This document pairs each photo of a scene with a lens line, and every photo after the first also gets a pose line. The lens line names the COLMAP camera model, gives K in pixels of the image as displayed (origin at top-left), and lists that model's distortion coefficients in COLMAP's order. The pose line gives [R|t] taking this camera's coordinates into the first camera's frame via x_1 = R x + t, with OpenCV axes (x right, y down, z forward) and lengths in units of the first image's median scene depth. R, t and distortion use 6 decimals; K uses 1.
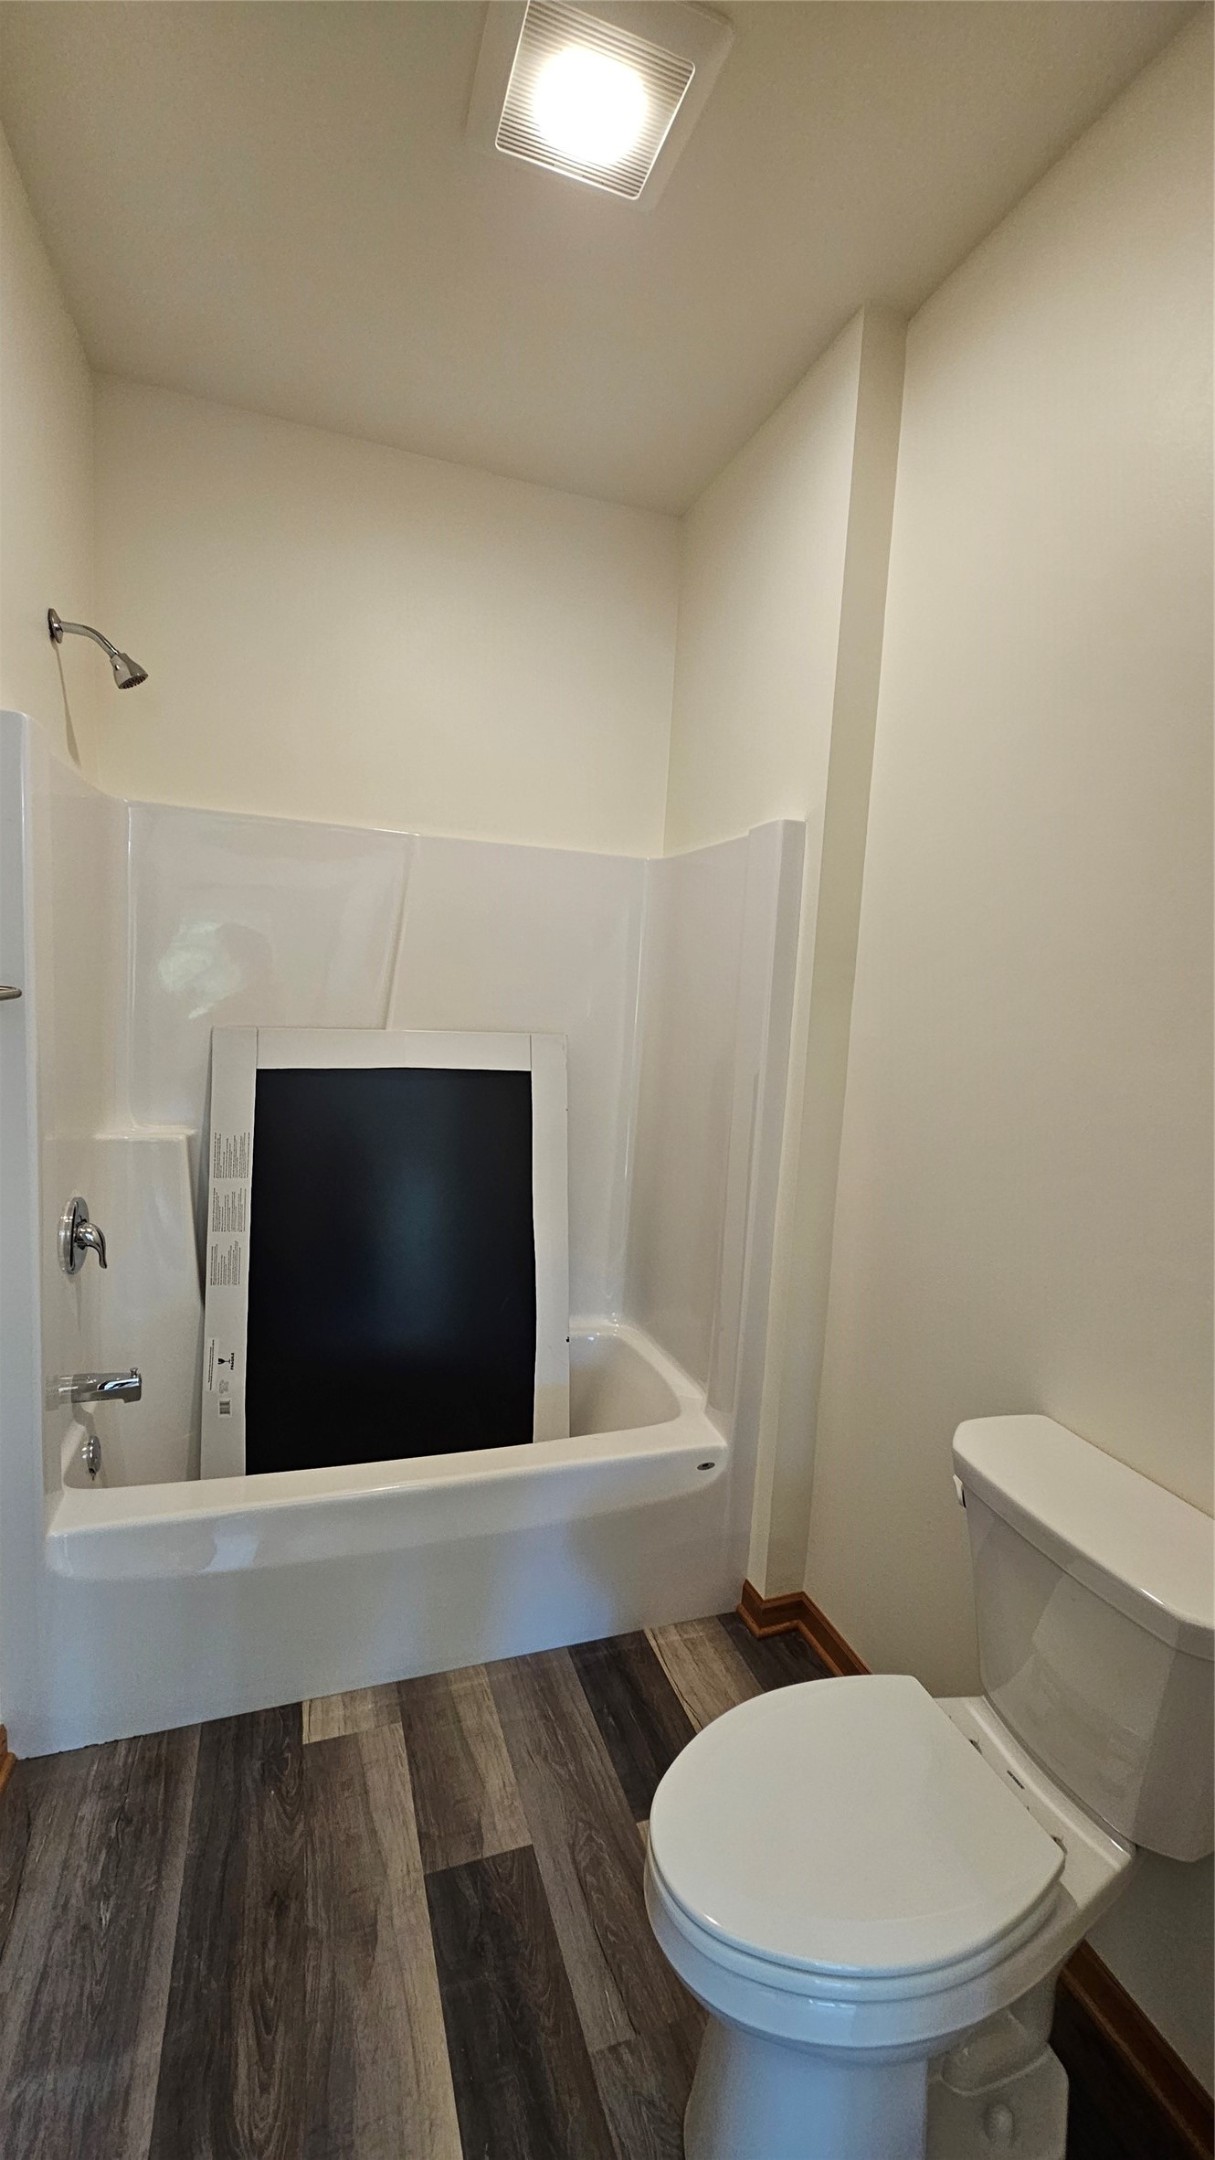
lens RADIAL K [[830.5, 0, 607.5], [0, 830.5, 1080.0], [0, 0, 1]] dist [0.001476, 0.000159]
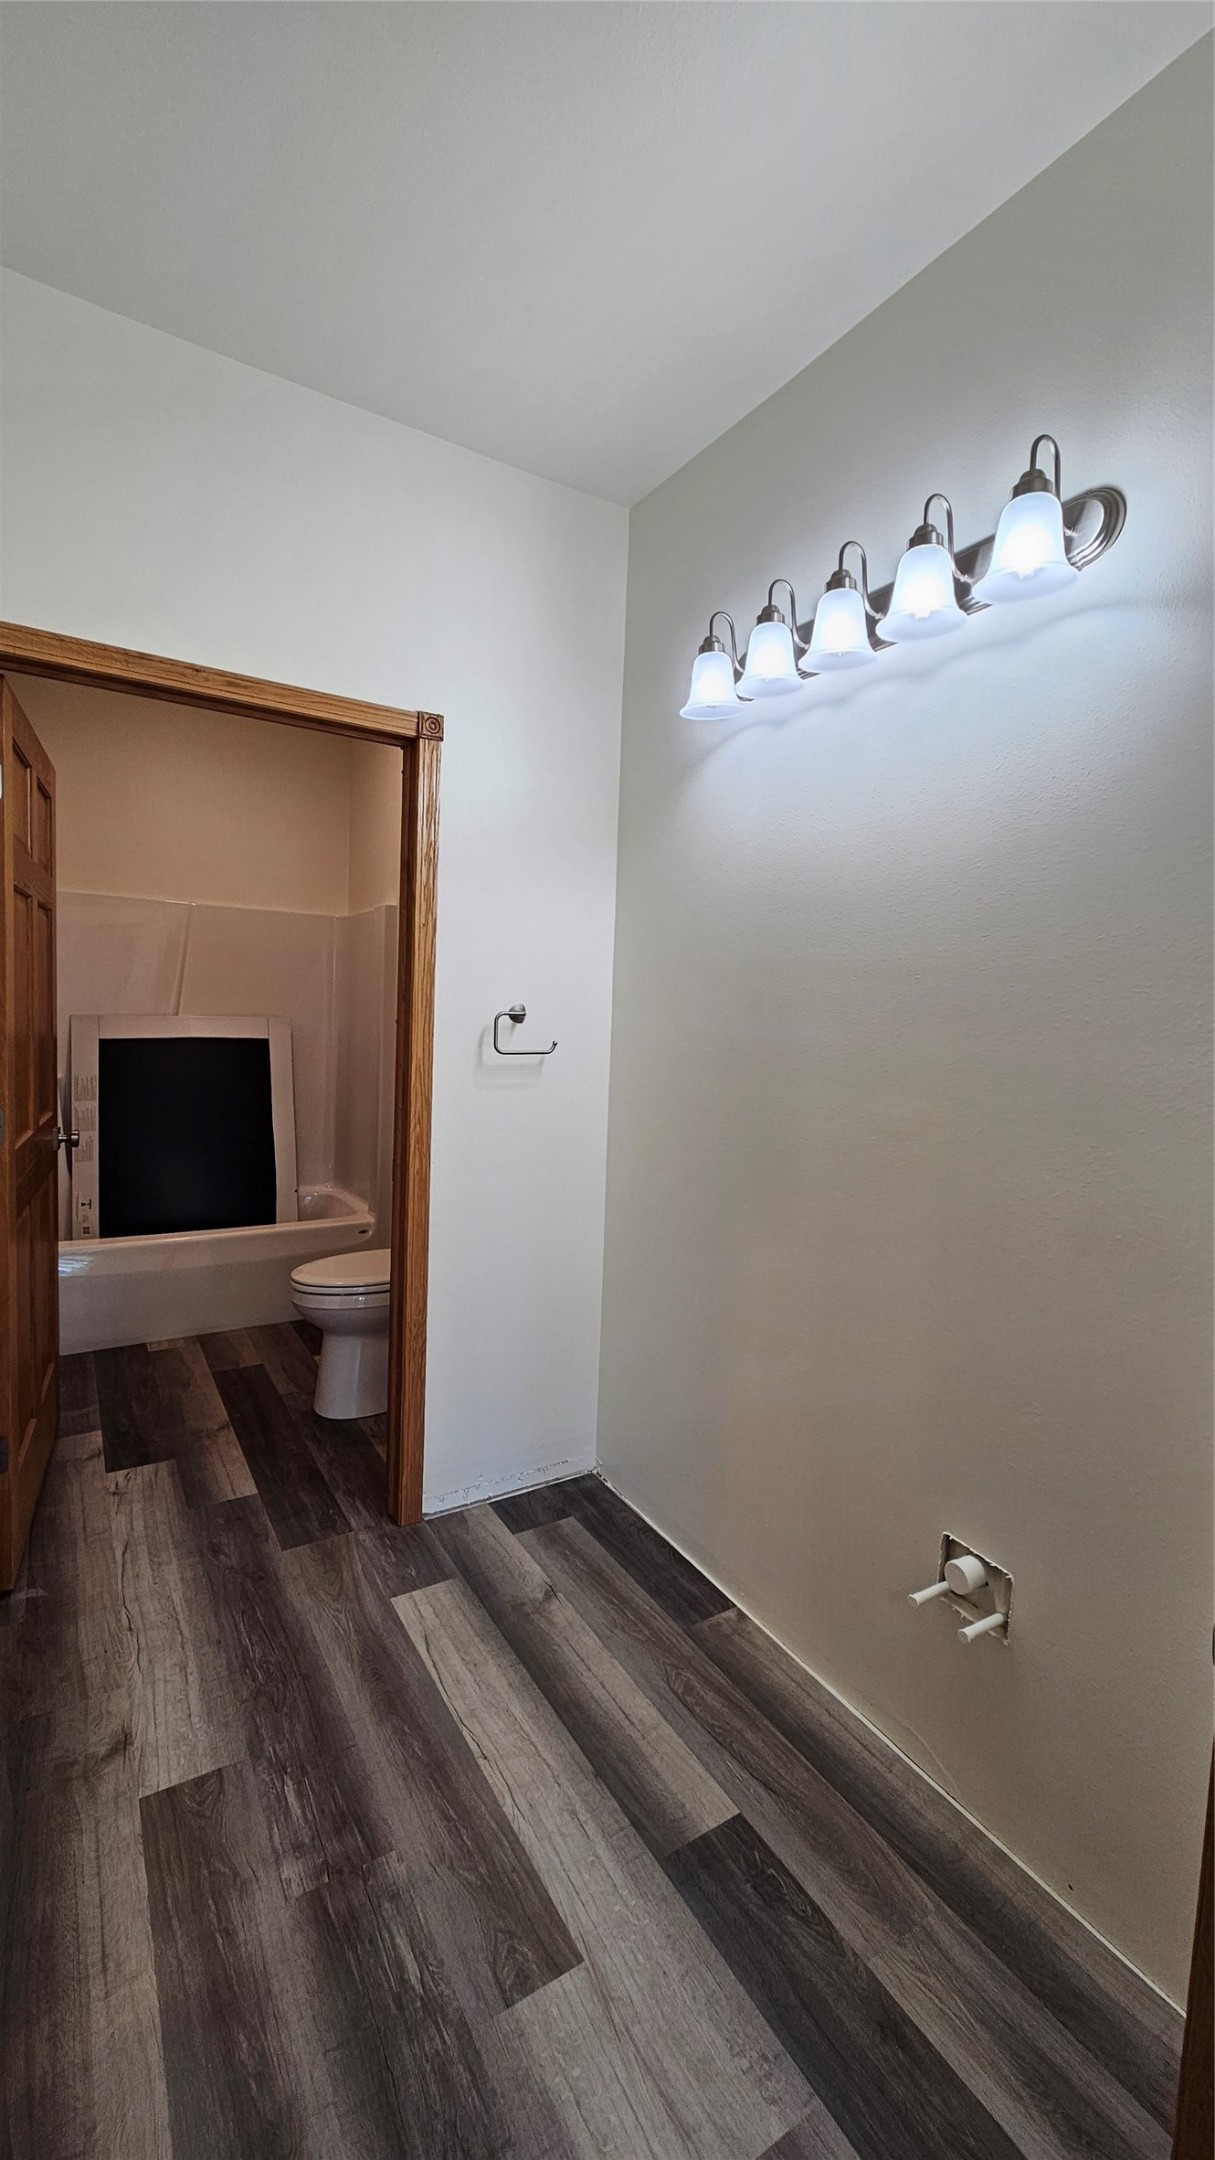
lens RADIAL K [[884.9, 0, 607.5], [0, 884.9, 1080.0], [0, 0, 1]] dist [-0.000424, 0.000226]
pose [[0.978182, -0.035401, 0.204712, 0.245973], [0.042912, 0.998554, -0.032368, 0.185231], [-0.203270, 0.040447, 0.978287, -1.068635]]
